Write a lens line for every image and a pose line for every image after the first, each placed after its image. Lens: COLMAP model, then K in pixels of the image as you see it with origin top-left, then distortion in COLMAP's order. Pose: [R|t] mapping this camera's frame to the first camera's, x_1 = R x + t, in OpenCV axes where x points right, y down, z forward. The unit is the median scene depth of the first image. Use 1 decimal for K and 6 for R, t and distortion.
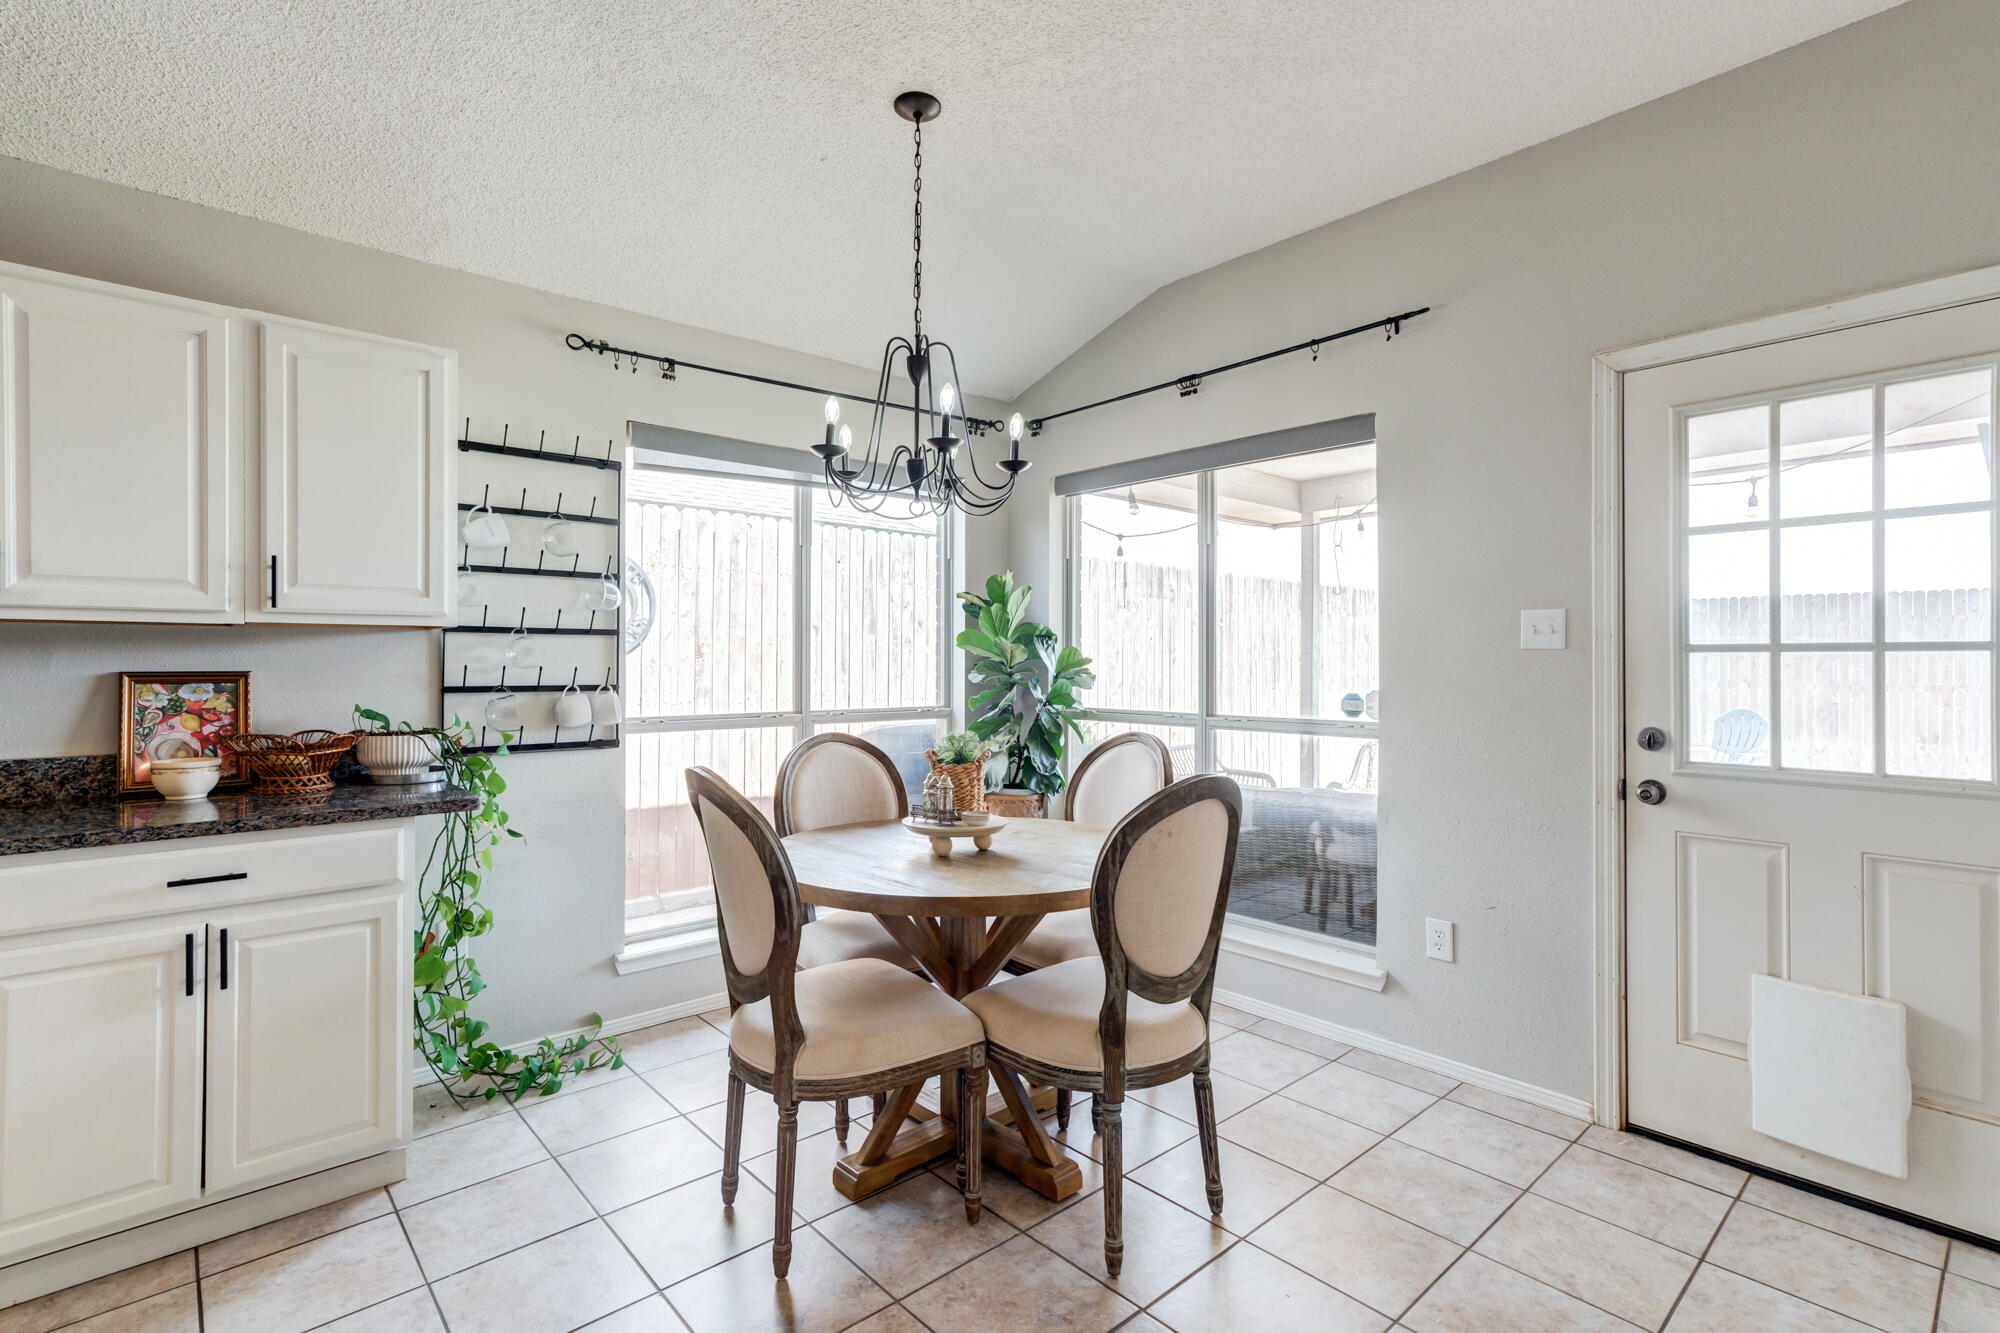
lens RADIAL K [[923.6, 0, 1000.8], [0, 923.6, 660.5], [0, 0, 1]] dist [0.004031, 0.000582]
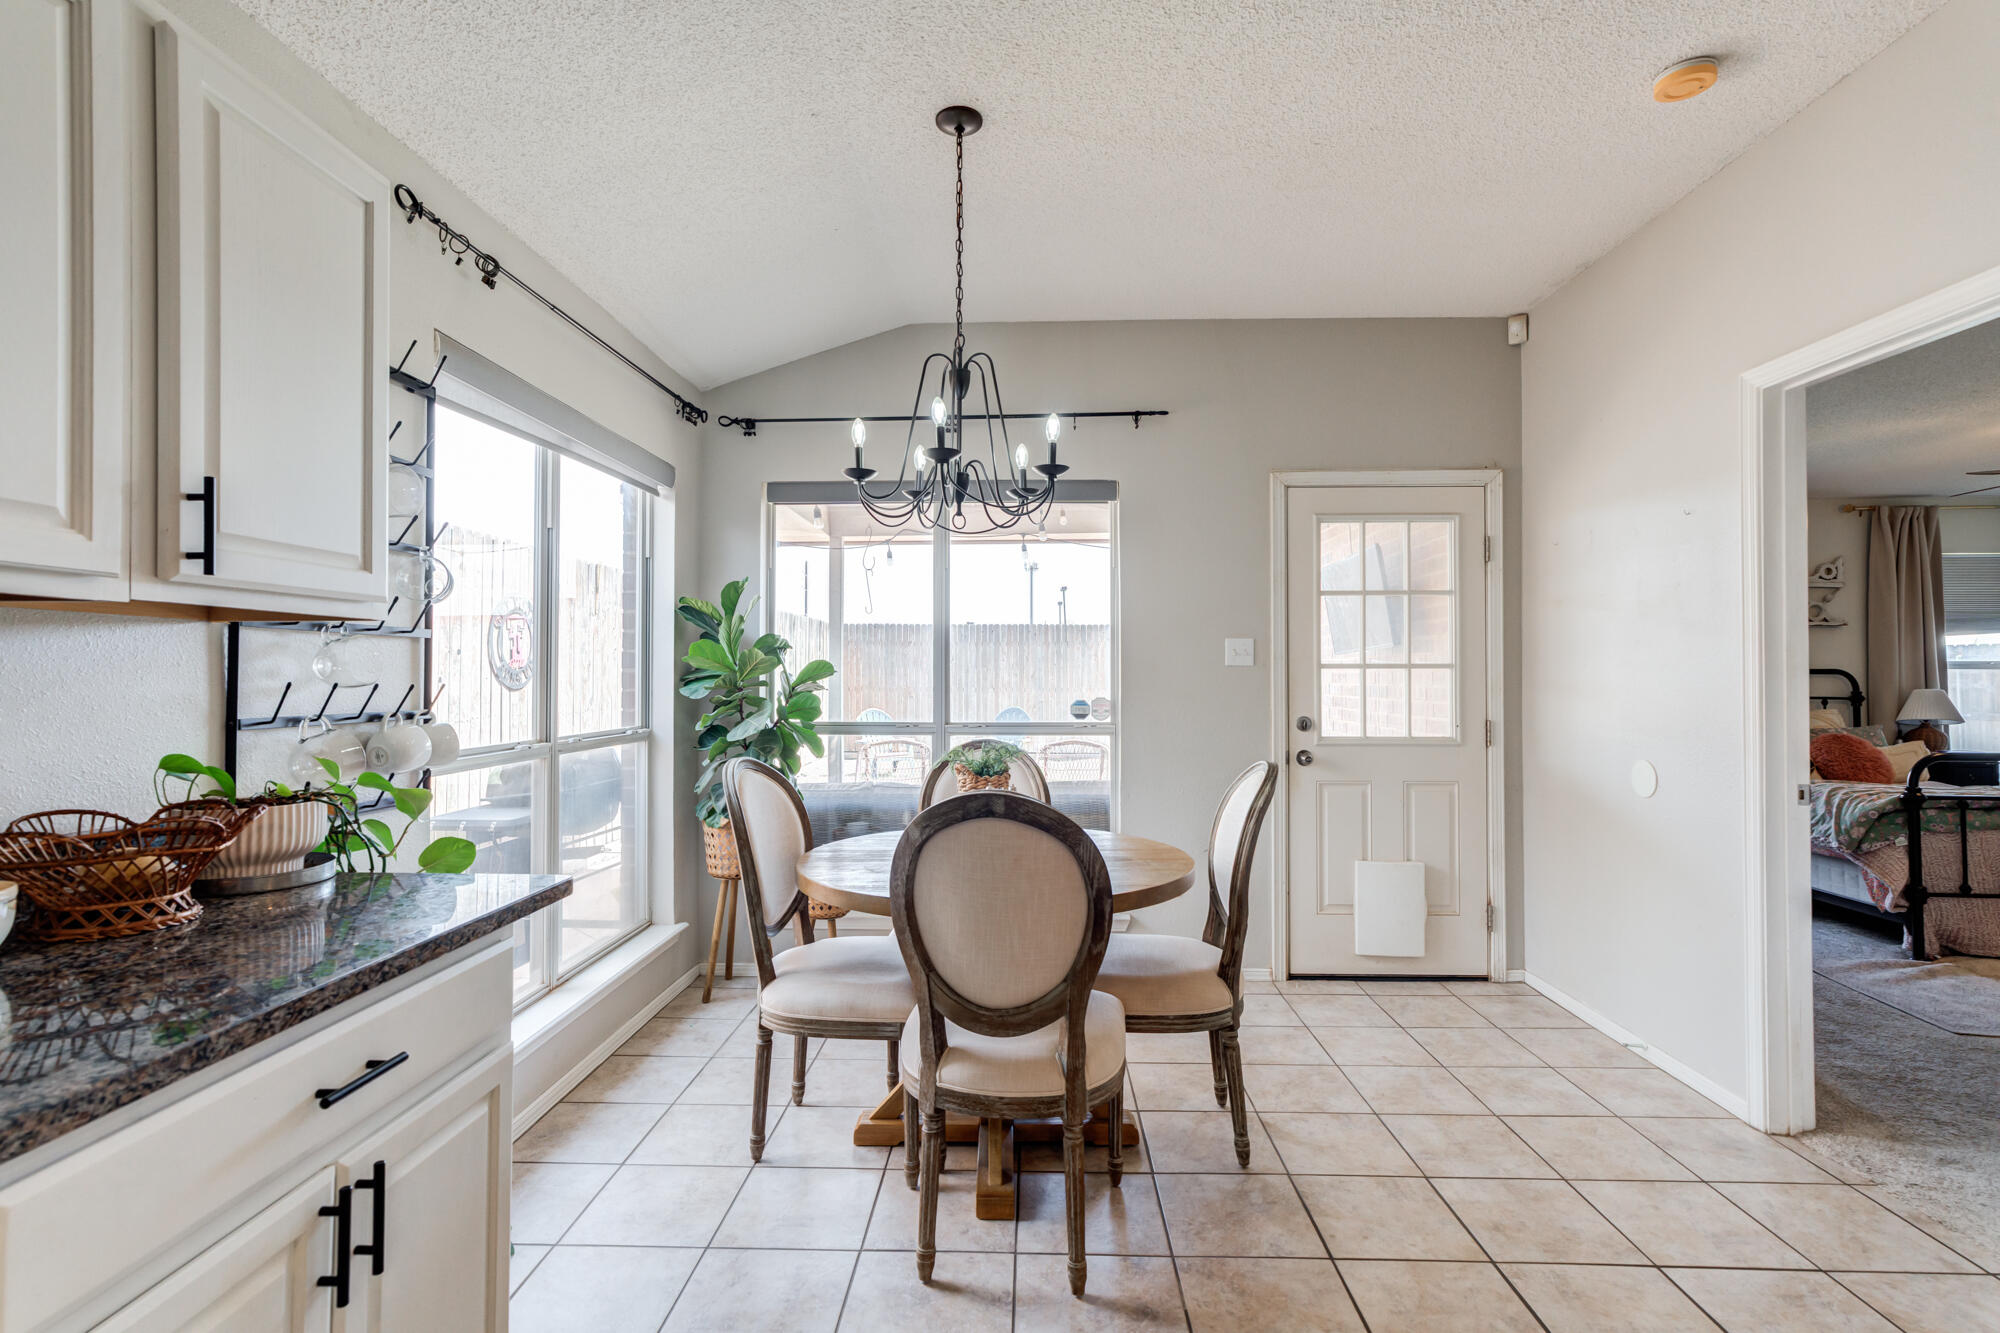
lens RADIAL K [[934.1, 0, 1001.5], [0, 934.1, 666.6], [0, 0, 1]] dist [0.010246, 0.001110]
pose [[0.690635, 0.005136, 0.723185, -0.789881], [-0.000379, 0.999977, -0.006740, -0.001094], [-0.723203, 0.004381, 0.690621, 0.273220]]
